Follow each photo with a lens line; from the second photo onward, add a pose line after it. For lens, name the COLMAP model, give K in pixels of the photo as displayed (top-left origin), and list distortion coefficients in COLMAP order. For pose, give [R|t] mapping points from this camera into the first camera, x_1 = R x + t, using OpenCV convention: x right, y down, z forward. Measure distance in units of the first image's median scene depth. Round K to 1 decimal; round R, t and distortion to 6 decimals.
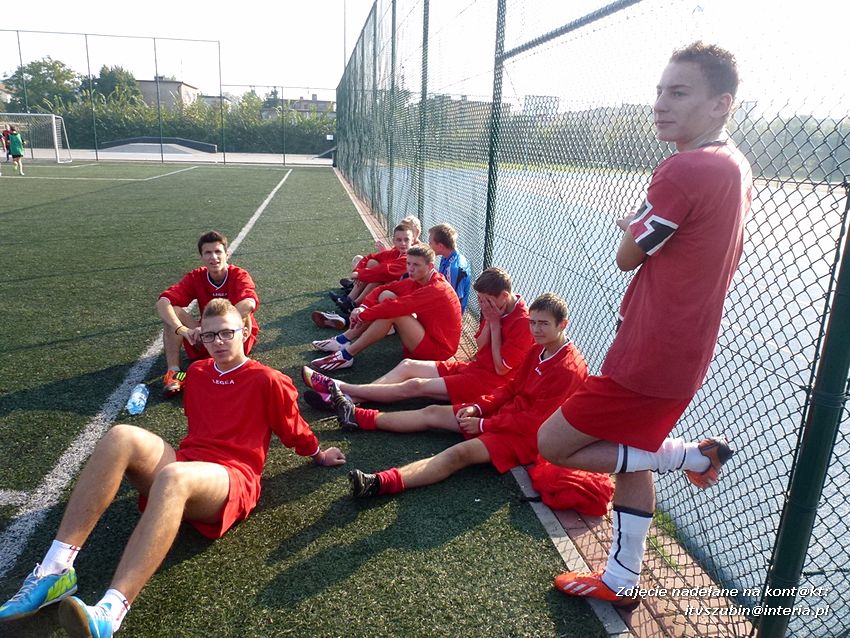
lens RADIAL K [[610.1, 0, 427.6], [0, 610.1, 323.1], [0, 0, 1]] dist [-0.066850, 0.026995]
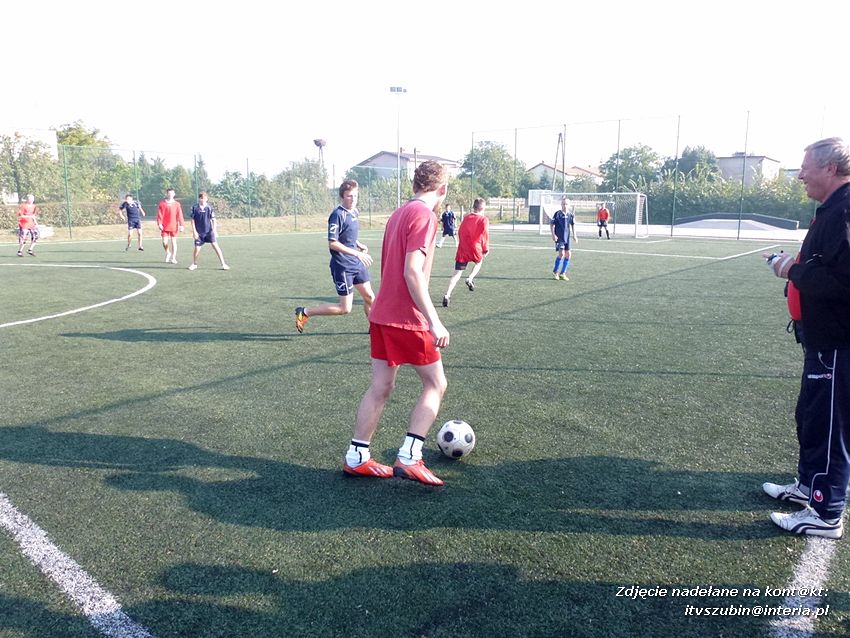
lens RADIAL K [[610.1, 0, 425.6], [0, 610.1, 319.7], [0, 0, 1]] dist [-0.066850, 0.026995]
pose [[0.651528, 0.103107, -0.751585, -0.028744], [-0.196333, 0.979885, -0.035768, -0.010458], [0.732779, 0.170864, 0.658665, 0.031642]]
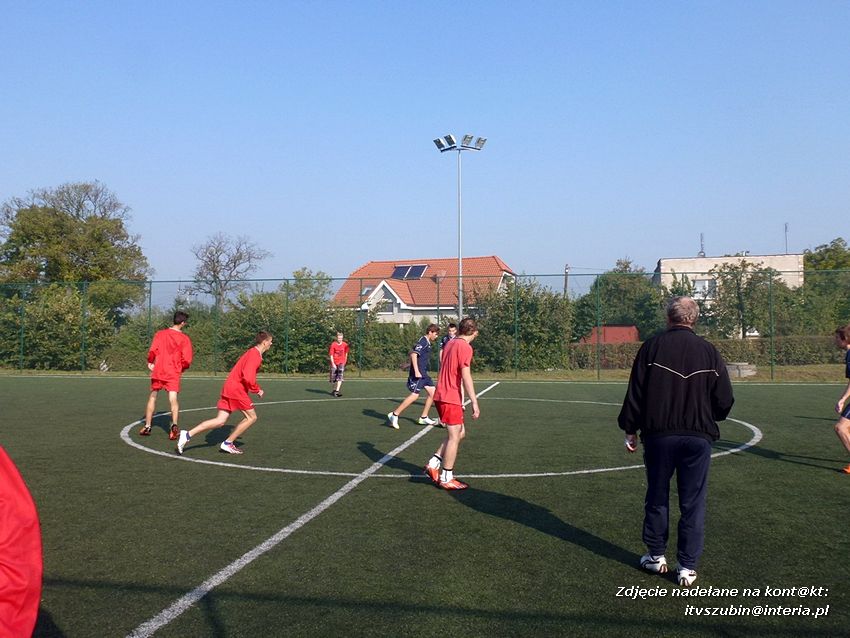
lens RADIAL K [[730.2, 0, 423.6], [0, 730.2, 323.8], [0, 0, 1]] dist [-0.045120, 0.021663]
pose [[-0.349163, -0.061793, -0.935022, -0.048287], [-0.272917, 0.961271, 0.038387, -0.030733], [0.896438, 0.268587, -0.352505, 0.092518]]
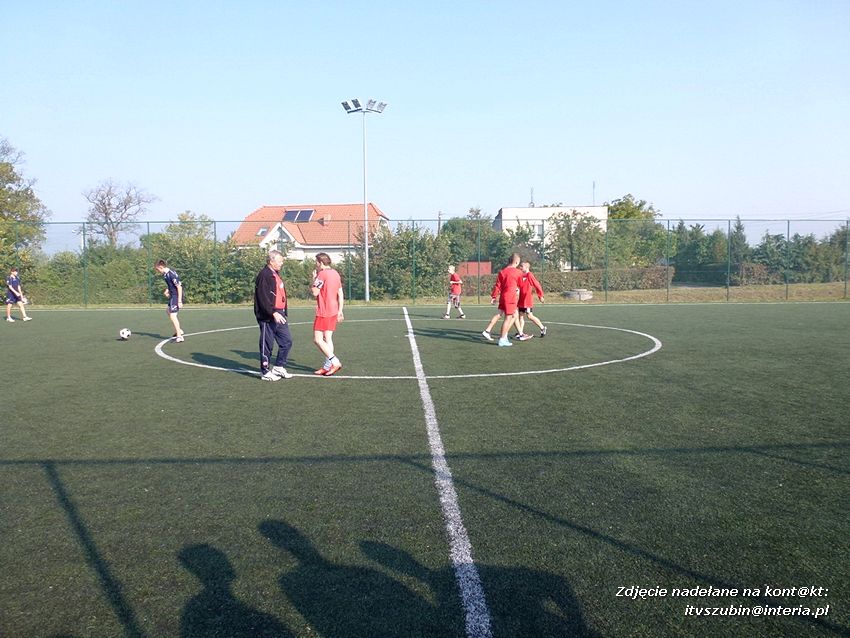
lens RADIAL K [[610.1, 0, 425.2], [0, 610.1, 321.1], [0, 0, 1]] dist [-0.066850, 0.026995]
pose [[-0.128420, 0.037508, -0.991010, -0.022795], [-0.273494, 0.959194, 0.071744, -0.014533], [0.953263, 0.280248, -0.112921, 0.042211]]
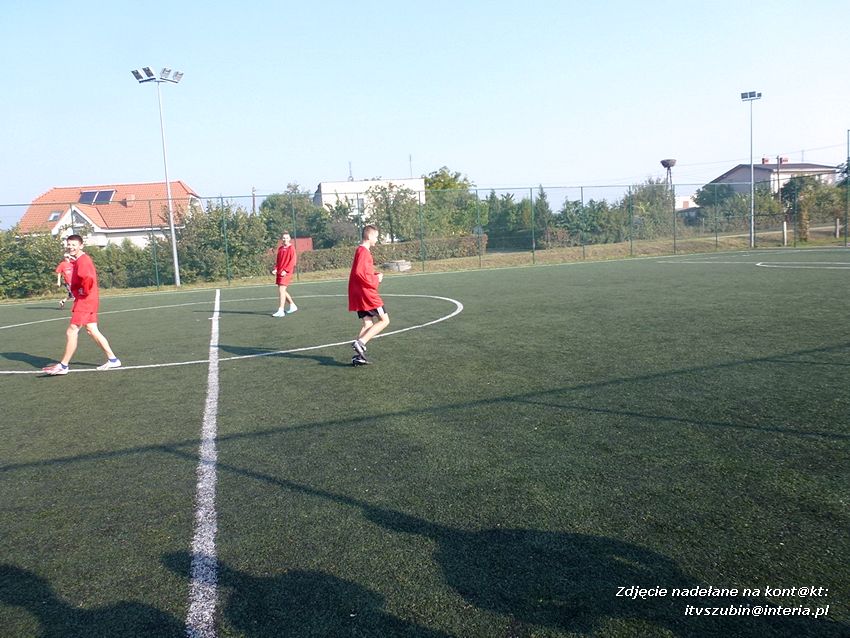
lens RADIAL K [[610.1, 0, 424.7], [0, 610.1, 322.0], [0, 0, 1]] dist [-0.066850, 0.026995]
pose [[0.145556, 0.077154, -0.986337, -0.025330], [-0.216524, 0.975270, 0.044335, -0.016348], [0.965365, 0.207113, 0.158662, 0.054620]]
